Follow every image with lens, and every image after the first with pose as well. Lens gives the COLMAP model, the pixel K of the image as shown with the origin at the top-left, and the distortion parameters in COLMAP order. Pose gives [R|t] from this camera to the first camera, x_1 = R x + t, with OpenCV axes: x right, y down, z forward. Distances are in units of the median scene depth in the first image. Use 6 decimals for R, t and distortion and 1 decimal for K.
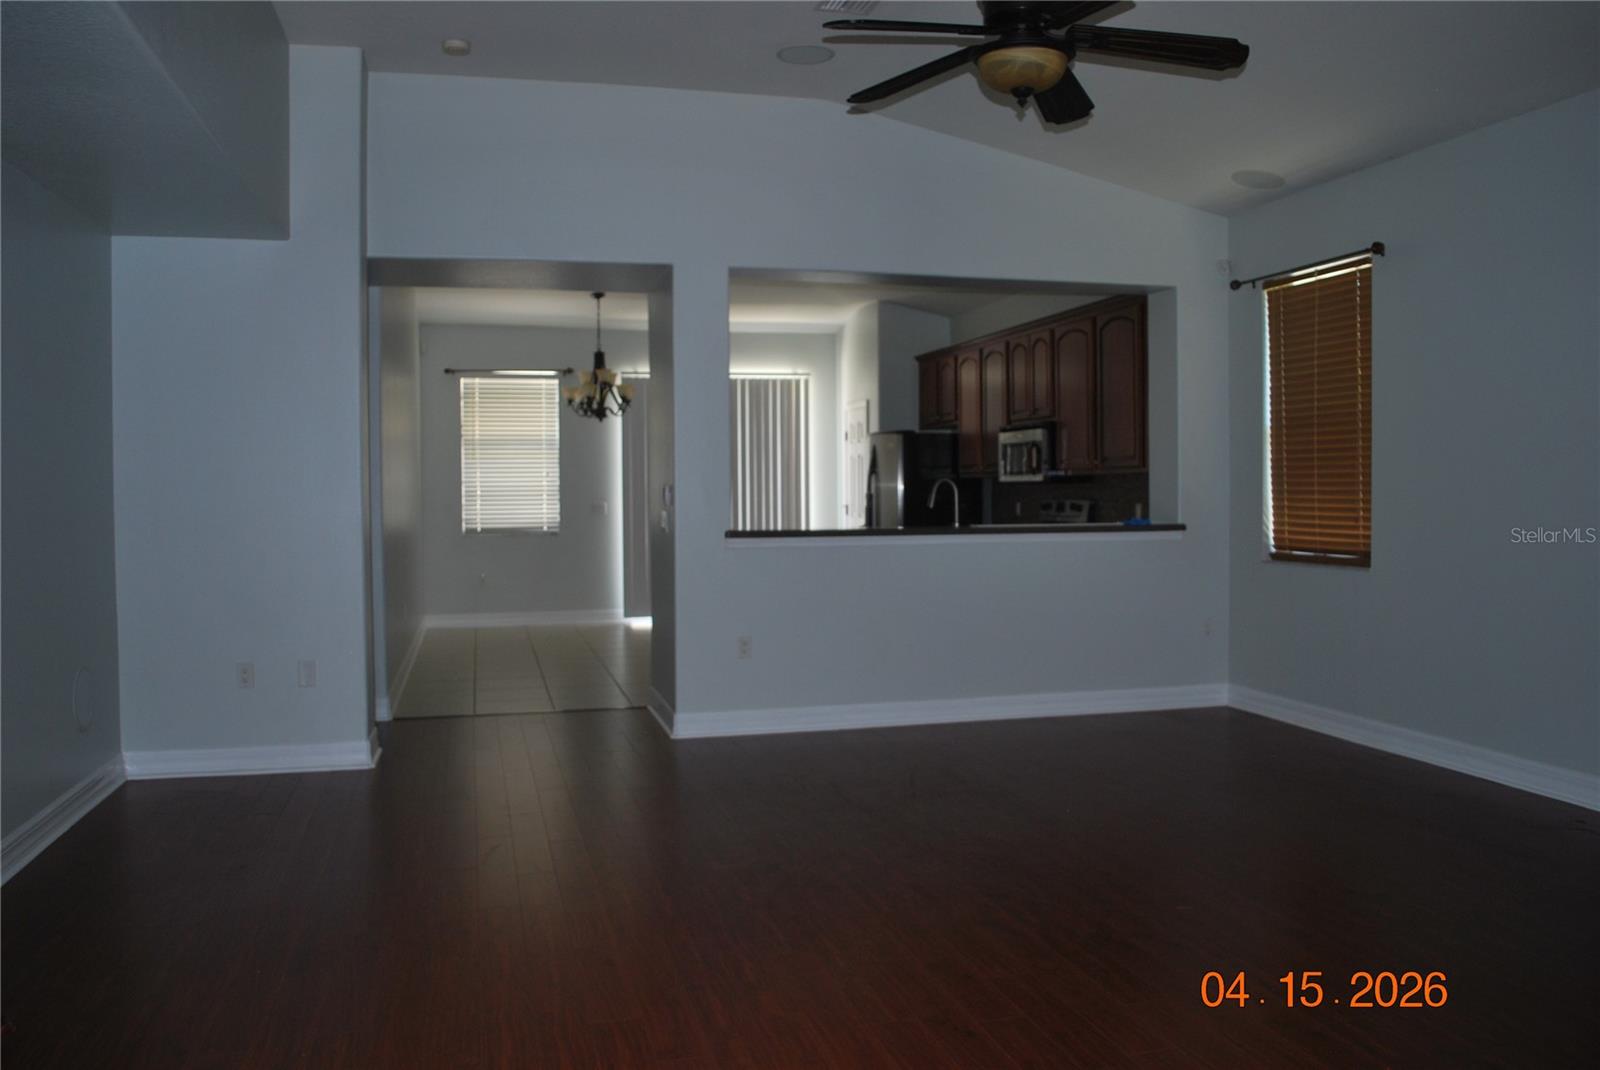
lens RADIAL K [[1258.8, 0, 800.0], [0, 1258.8, 535.0], [0, 0, 1]] dist [-0.066263, 0.010533]
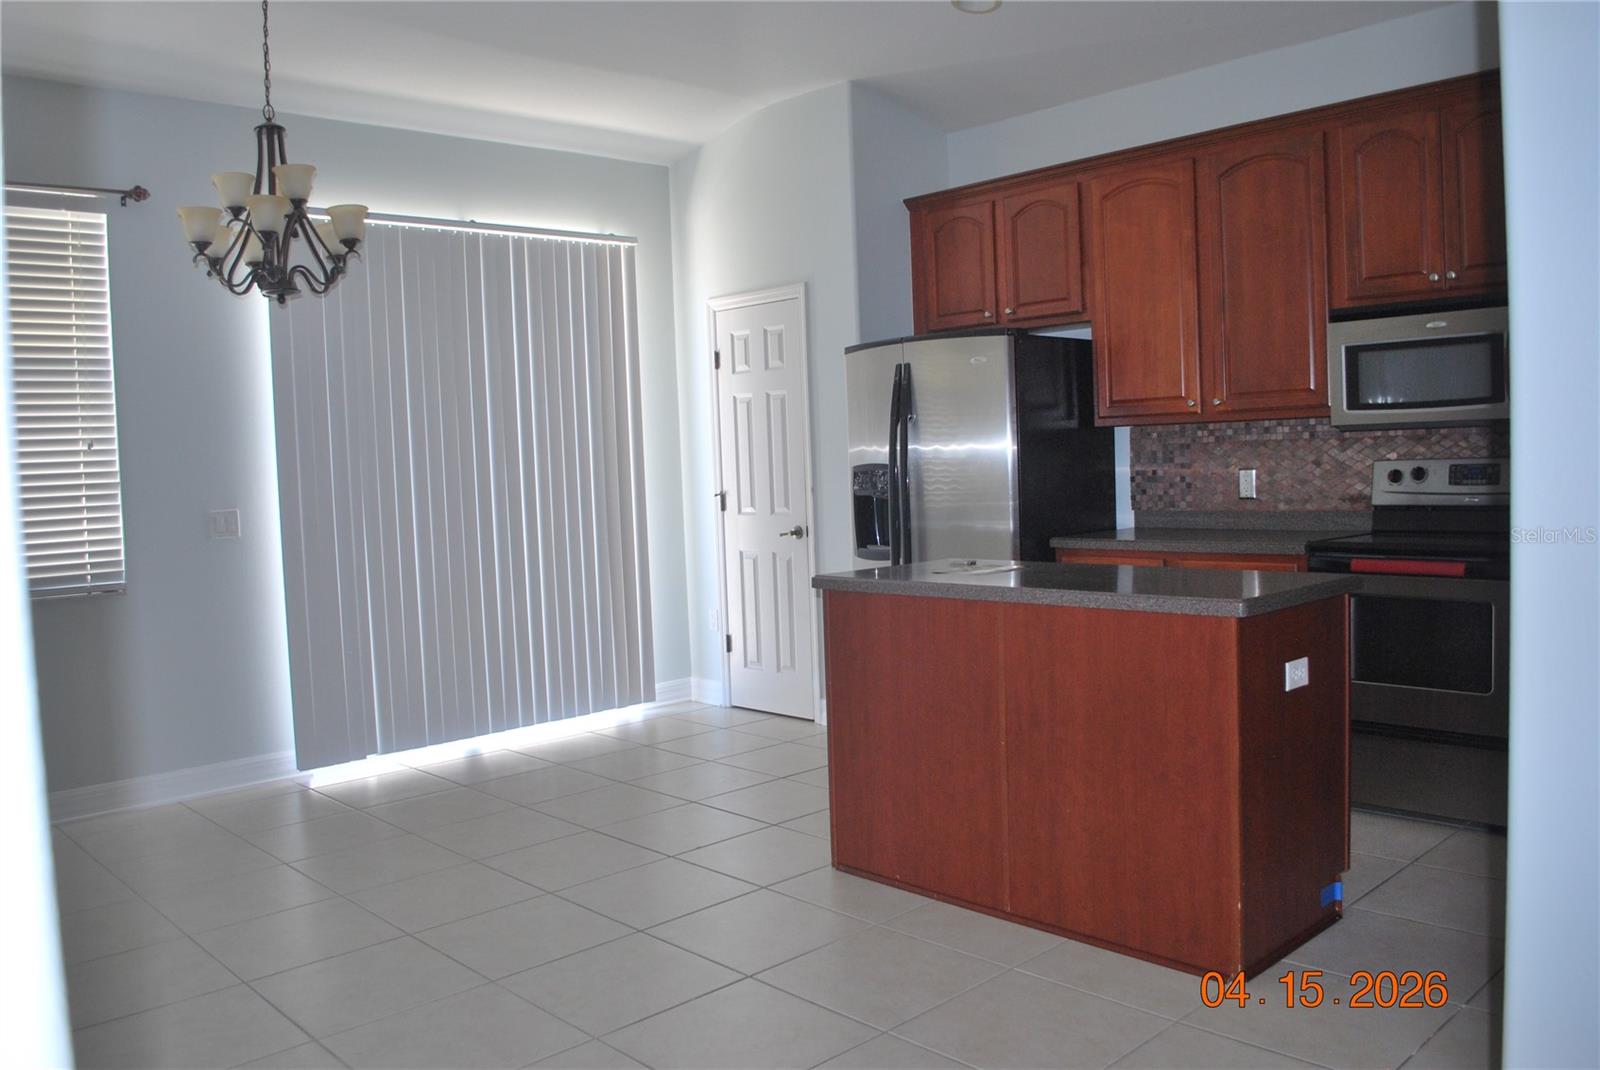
lens RADIAL K [[1258.8, 0, 800.0], [0, 1258.8, 535.0], [0, 0, 1]] dist [-0.066263, 0.010533]
pose [[0.878338, -0.058117, 0.474495, -0.194813], [0.048998, 0.998300, 0.031573, -0.021773], [-0.475523, -0.004483, 0.879692, 0.554704]]
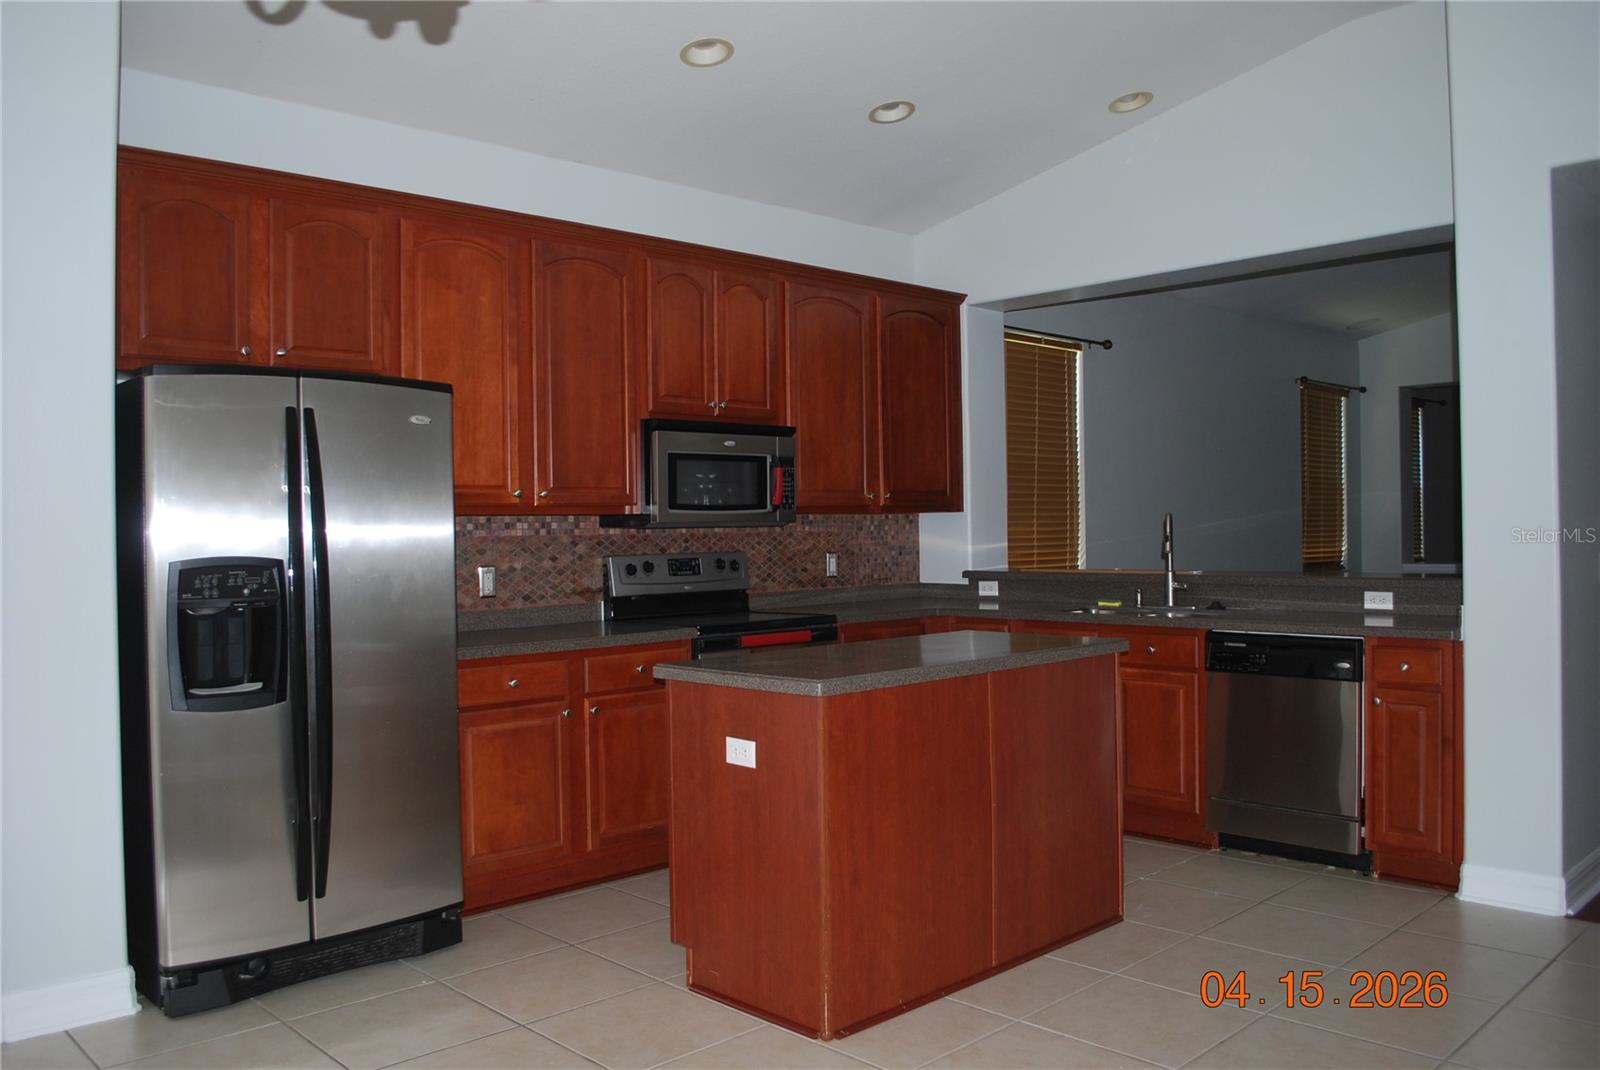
lens RADIAL K [[1297.3, 0, 800.0], [0, 1297.3, 535.0], [0, 0, 1]] dist [-0.033706, -0.005803]
pose [[-0.484715, 0.006396, 0.874649, -0.285982], [0.045562, 0.998800, 0.017946, -0.038759], [-0.873485, 0.048549, -0.484425, 1.041401]]
